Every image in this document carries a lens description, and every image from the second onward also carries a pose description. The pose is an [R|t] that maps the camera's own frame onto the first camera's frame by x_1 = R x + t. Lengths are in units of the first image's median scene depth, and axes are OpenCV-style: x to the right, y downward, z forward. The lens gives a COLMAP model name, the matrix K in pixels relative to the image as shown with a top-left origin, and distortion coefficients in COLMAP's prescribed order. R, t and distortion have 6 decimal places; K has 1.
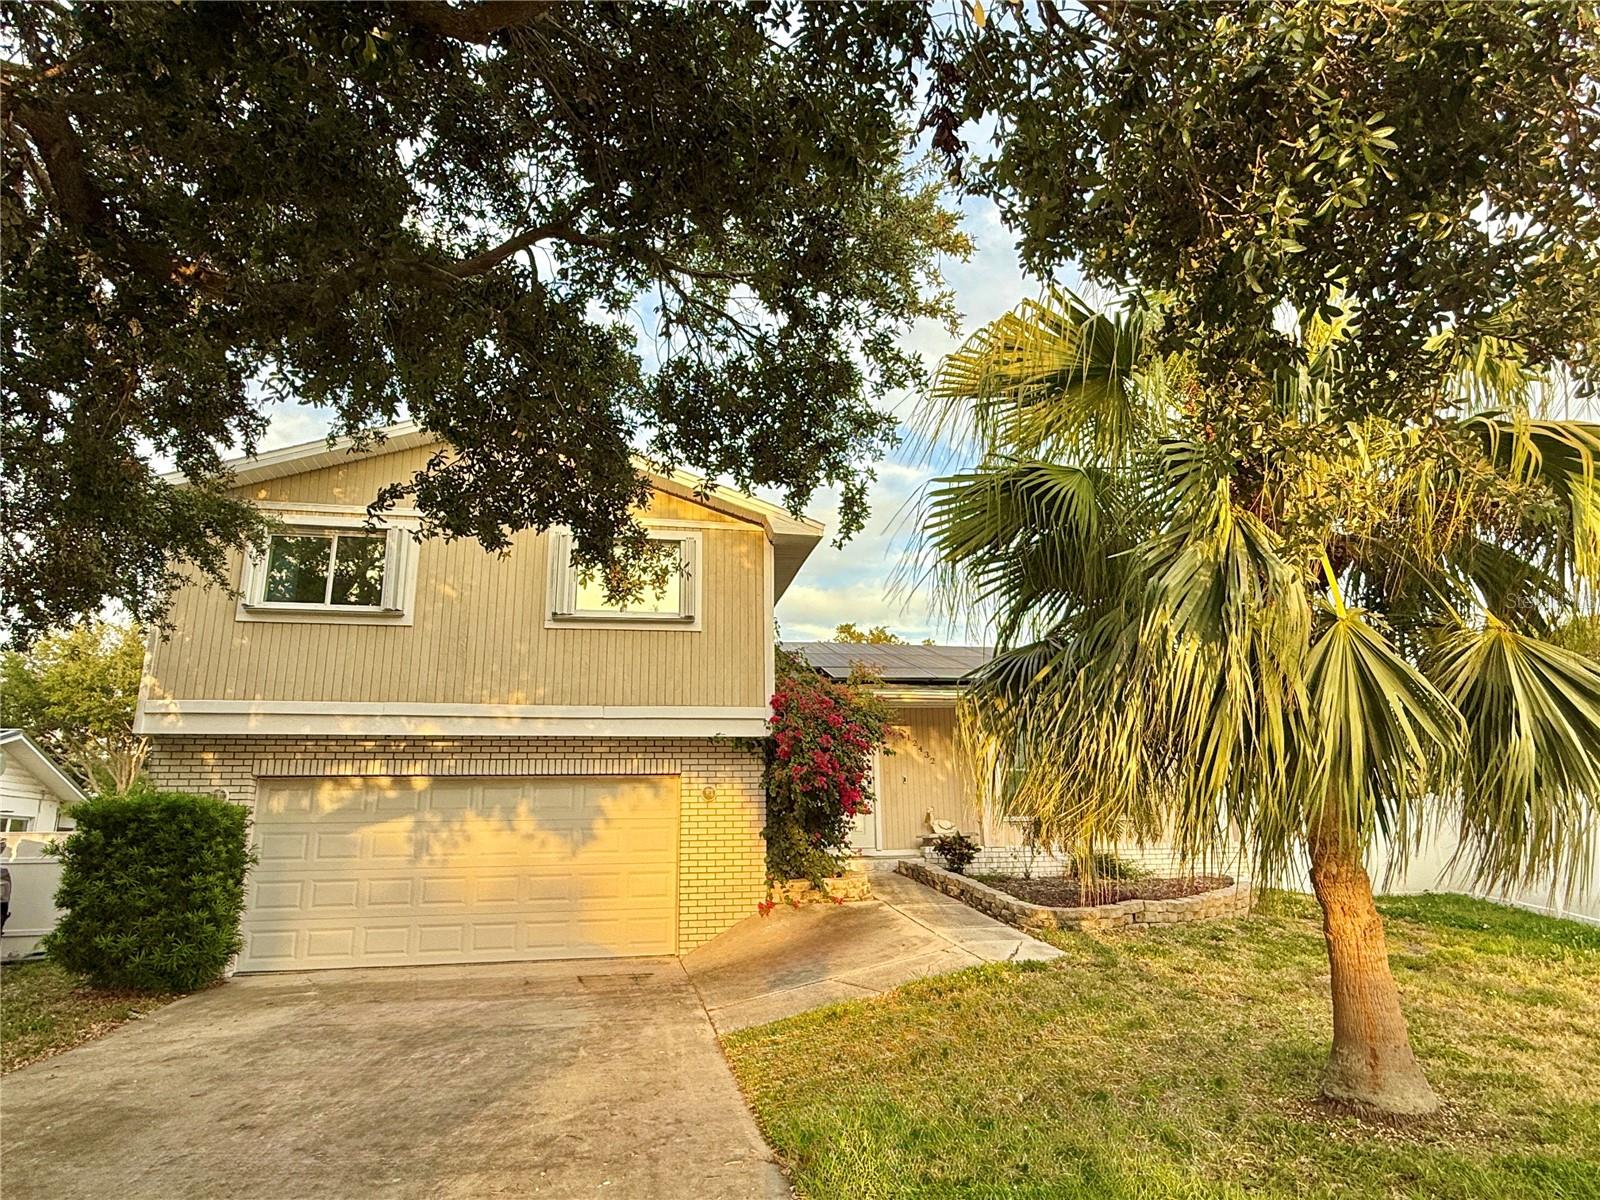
lens RADIAL K [[946.5, 0, 798.5], [0, 946.5, 599.7], [0, 0, 1]] dist [-0.000843, -0.001332]
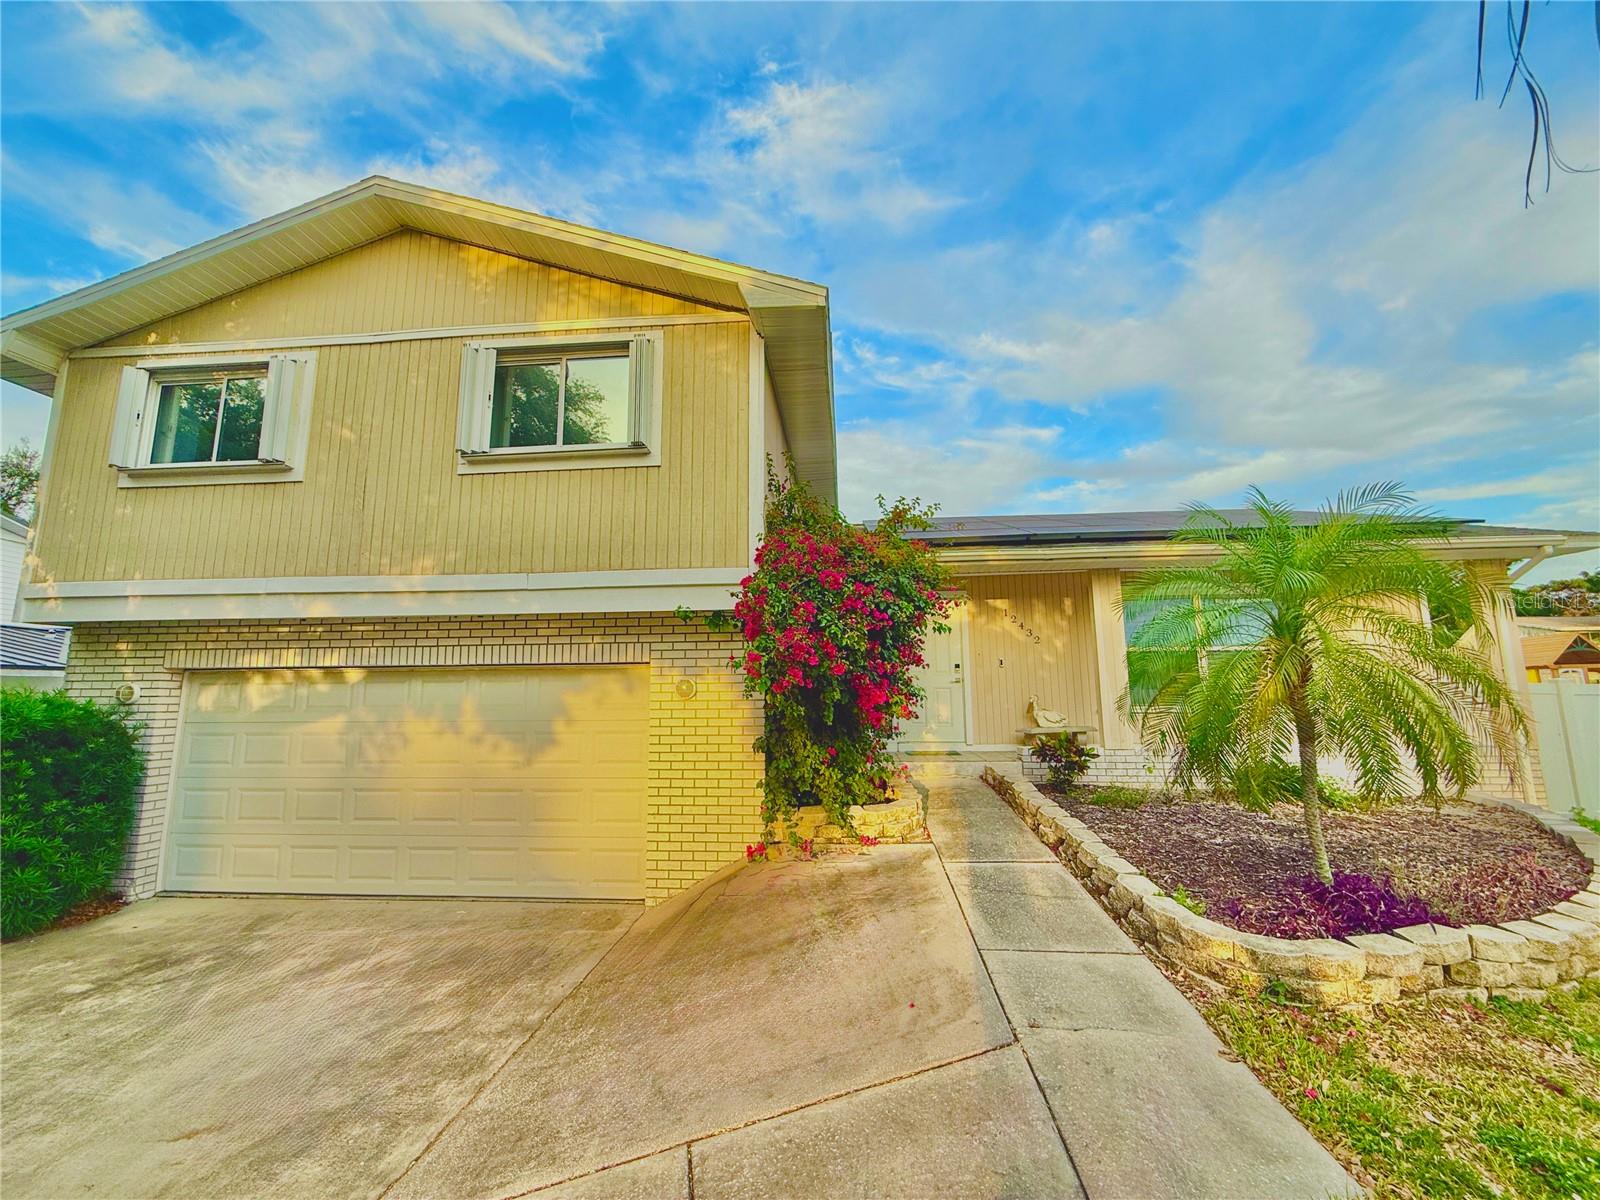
lens RADIAL K [[636.1, 0, 795.7], [0, 636.1, 601.2], [0, 0, 1]] dist [0.001643, 0.000672]
pose [[0.962317, -0.029785, -0.270293, 0.126169], [0.058567, 0.993357, 0.099053, 0.097289], [0.265547, -0.111150, 0.957669, 0.579861]]
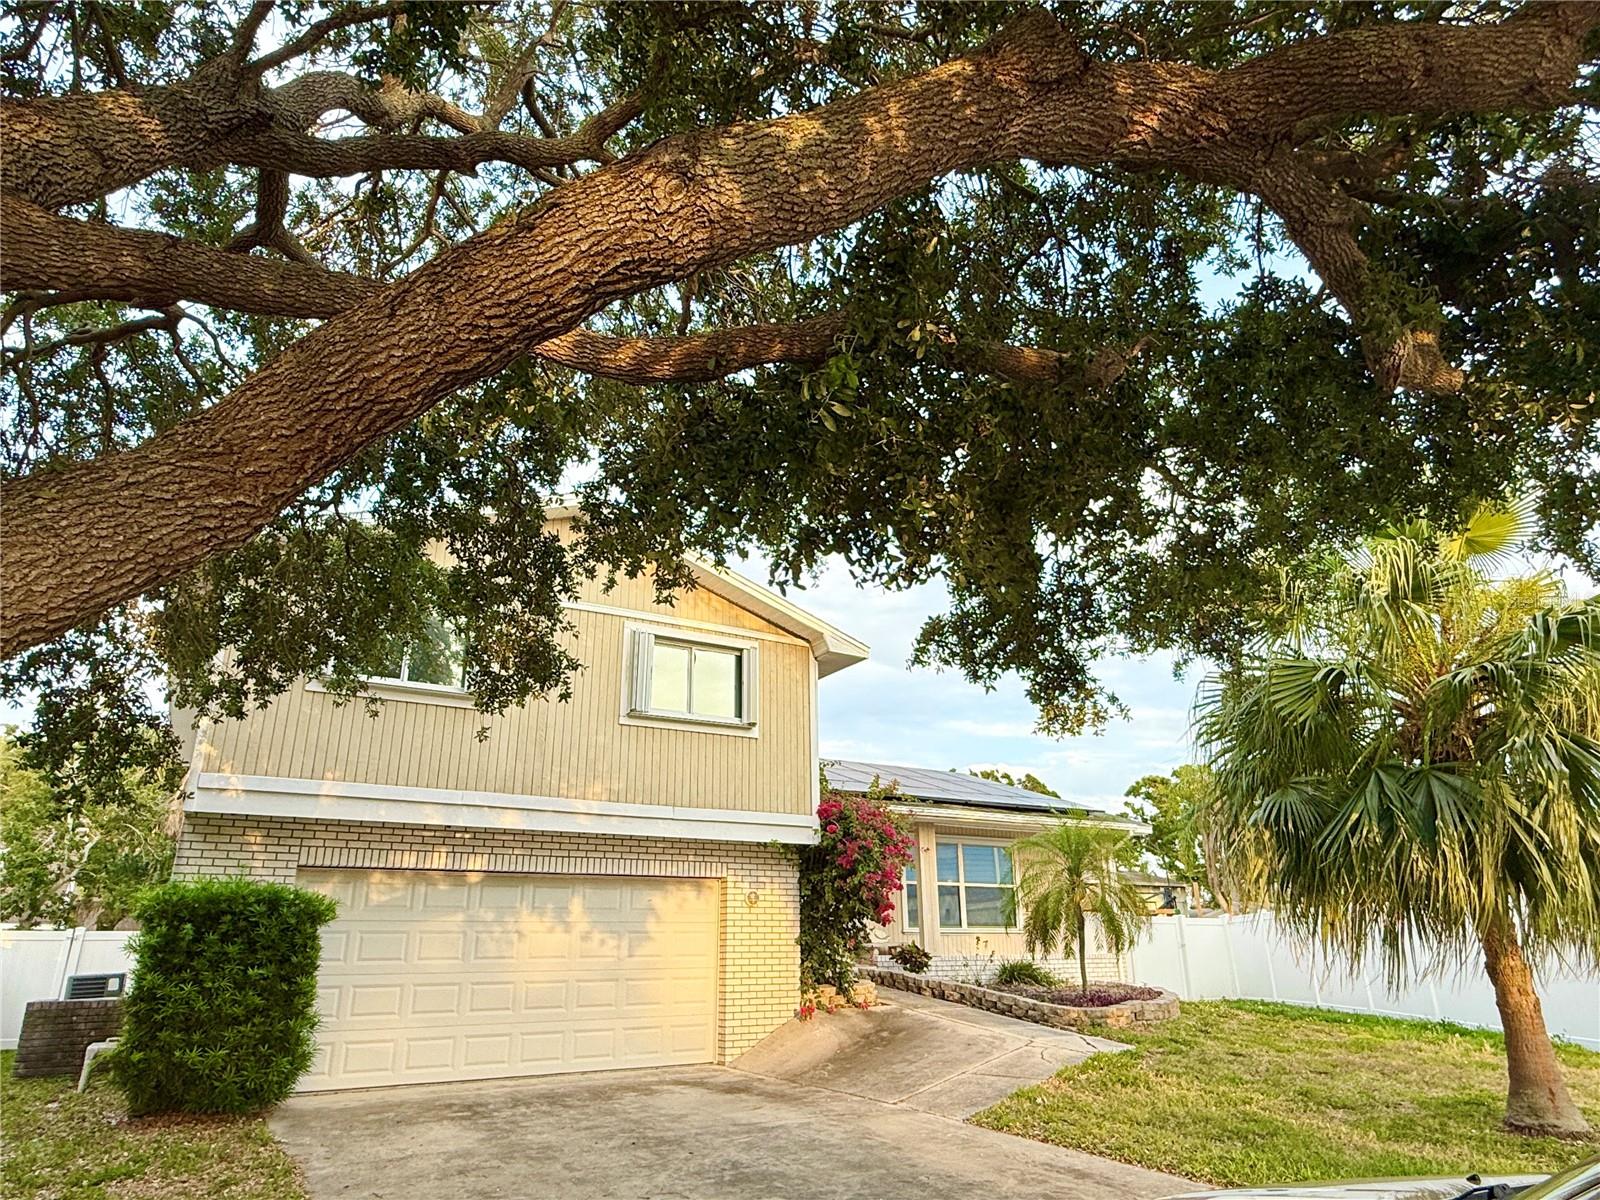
lens RADIAL K [[982.0, 0, 801.4], [0, 982.0, 599.5], [0, 0, 1]] dist [-0.005369, -0.002017]
pose [[0.941337, 0.121095, 0.314992, -0.433003], [-0.089364, 0.989528, -0.113352, 0.000917], [-0.325420, 0.078554, 0.942301, -0.042783]]
